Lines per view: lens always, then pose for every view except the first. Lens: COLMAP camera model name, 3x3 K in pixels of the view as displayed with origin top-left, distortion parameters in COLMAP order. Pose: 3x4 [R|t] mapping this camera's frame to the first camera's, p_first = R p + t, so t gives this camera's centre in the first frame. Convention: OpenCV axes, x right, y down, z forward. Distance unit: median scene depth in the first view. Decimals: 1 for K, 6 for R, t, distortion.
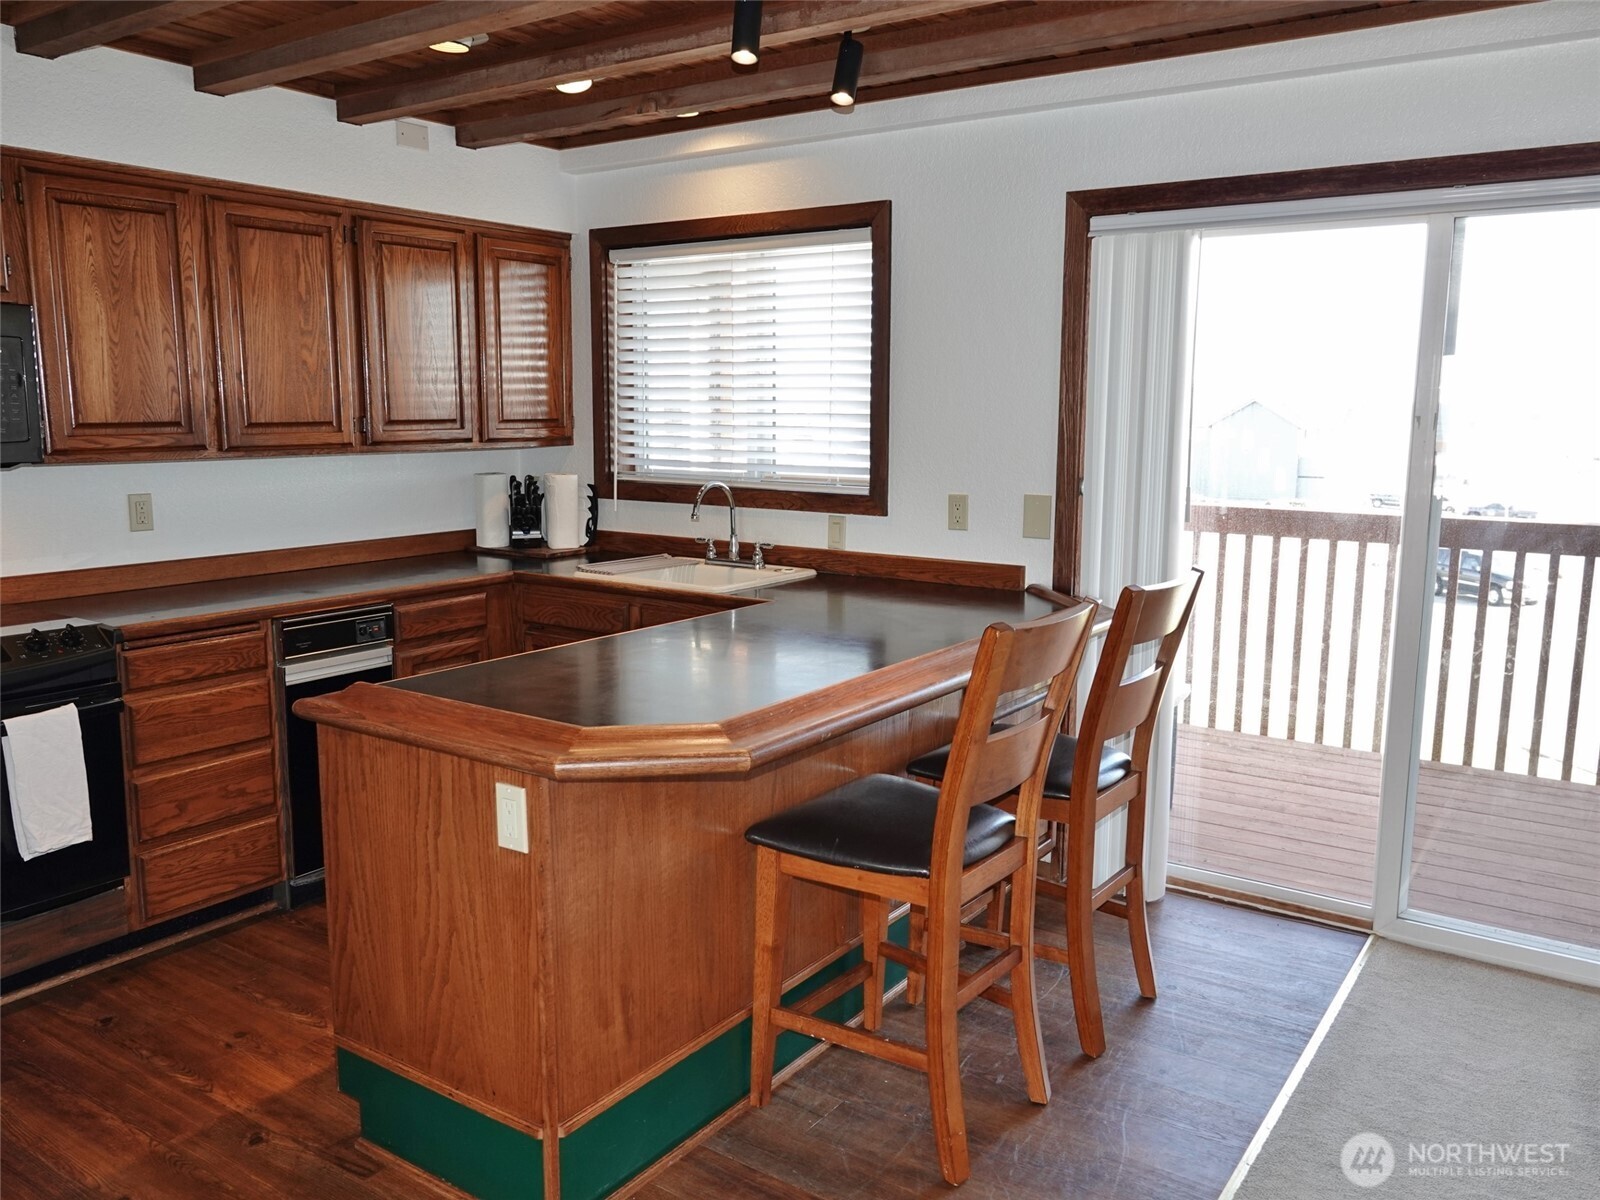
lens RADIAL K [[1255.6, 0, 800.0], [0, 1255.6, 600.0], [0, 0, 1]] dist [0.008237, -0.005820]
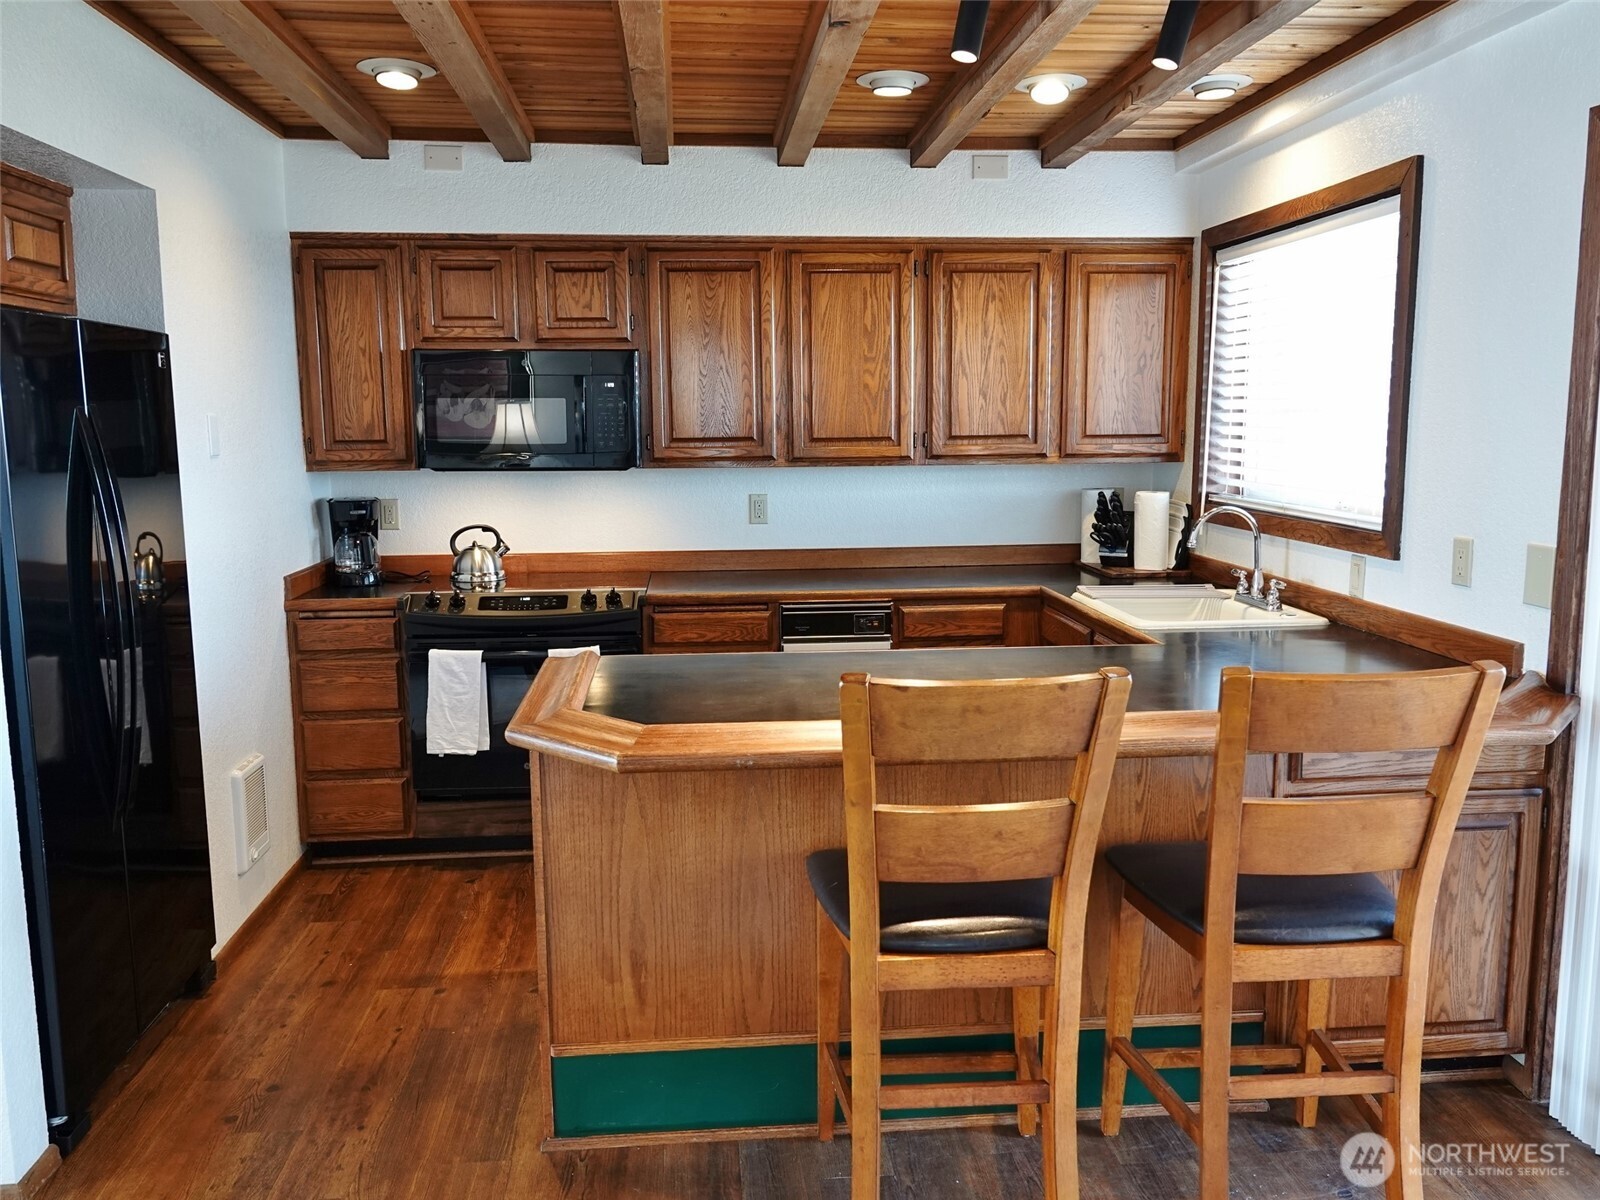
lens RADIAL K [[1258.2, 0, 800.6], [0, 1258.2, 596.3], [0, 0, 1]] dist [0.010086, -0.004249]
pose [[0.643433, 0.101350, -0.758764, 0.464942], [-0.108951, 0.993231, 0.040278, -0.039126], [0.757710, 0.056752, 0.650119, 0.228234]]
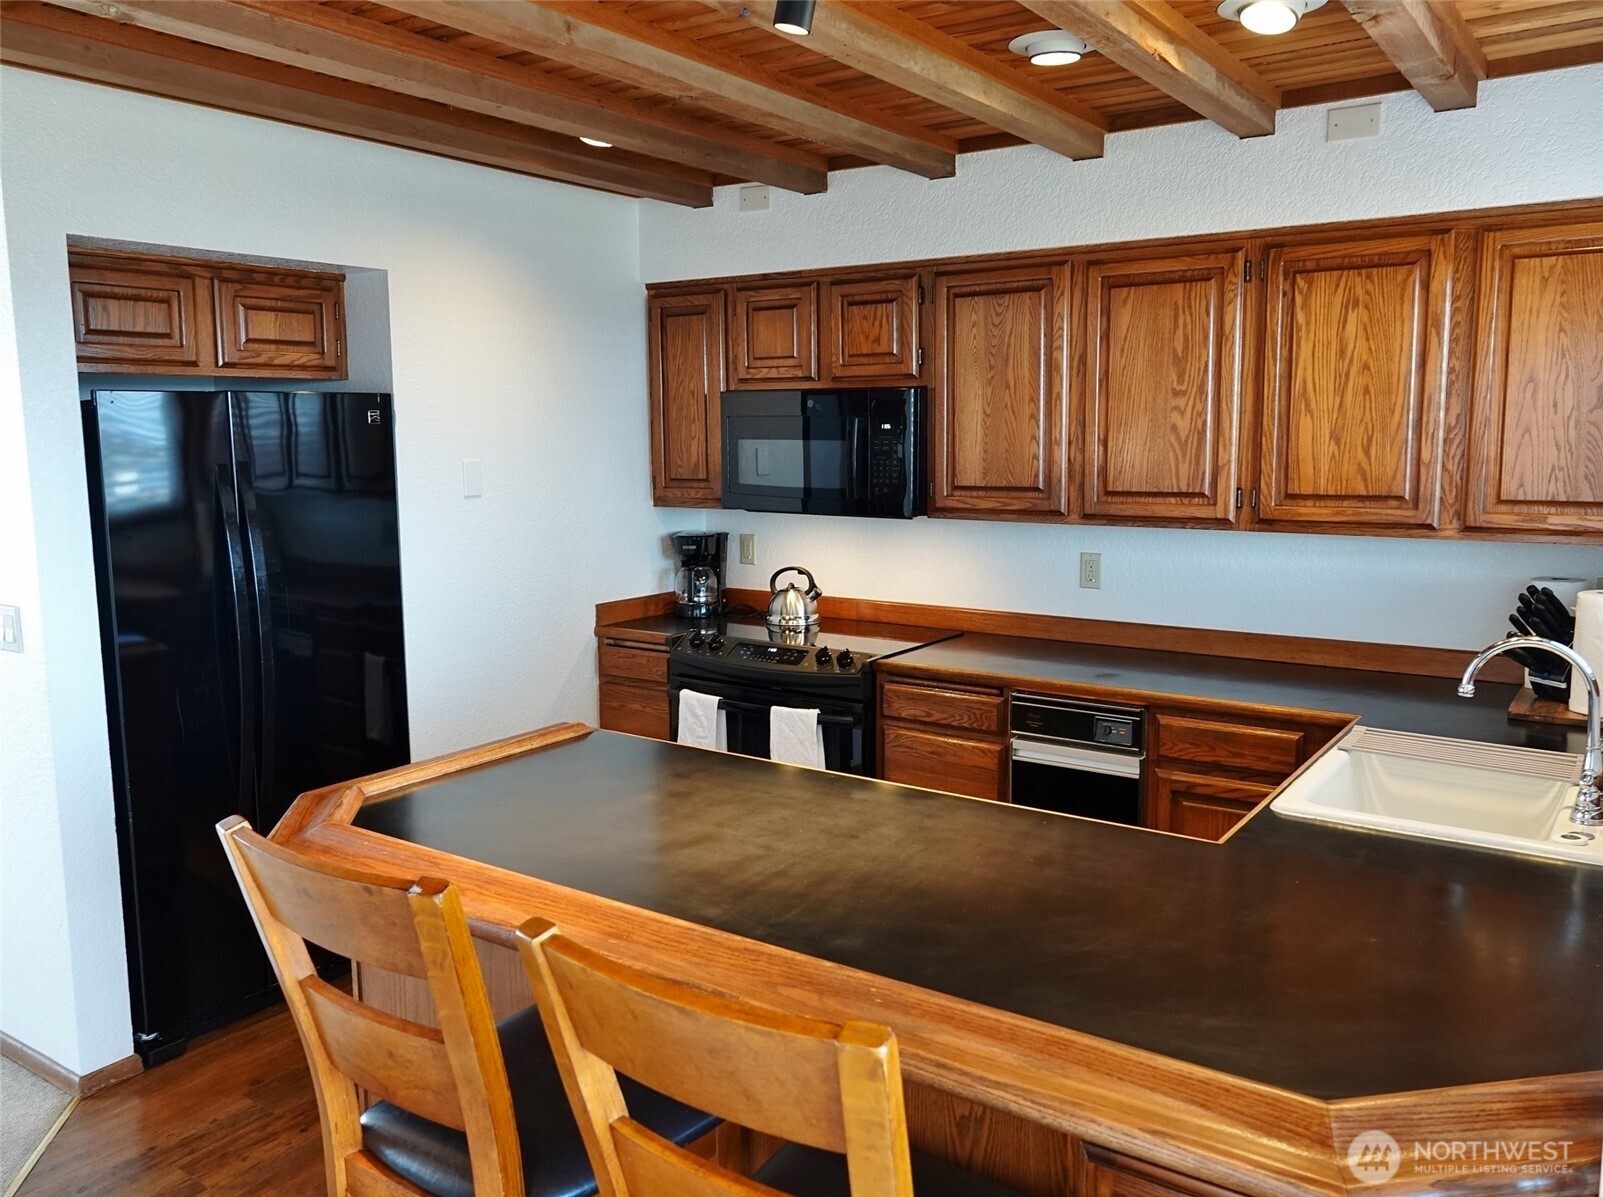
lens RADIAL K [[1260.6, 0, 802.1], [0, 1260.6, 594.8], [0, 0, 1]] dist [0.010086, -0.004249]
pose [[0.000242, 0.131282, -0.991345, 0.520636], [-0.147398, 0.980521, 0.129813, -0.152550], [0.989077, 0.146091, 0.019588, 0.757098]]
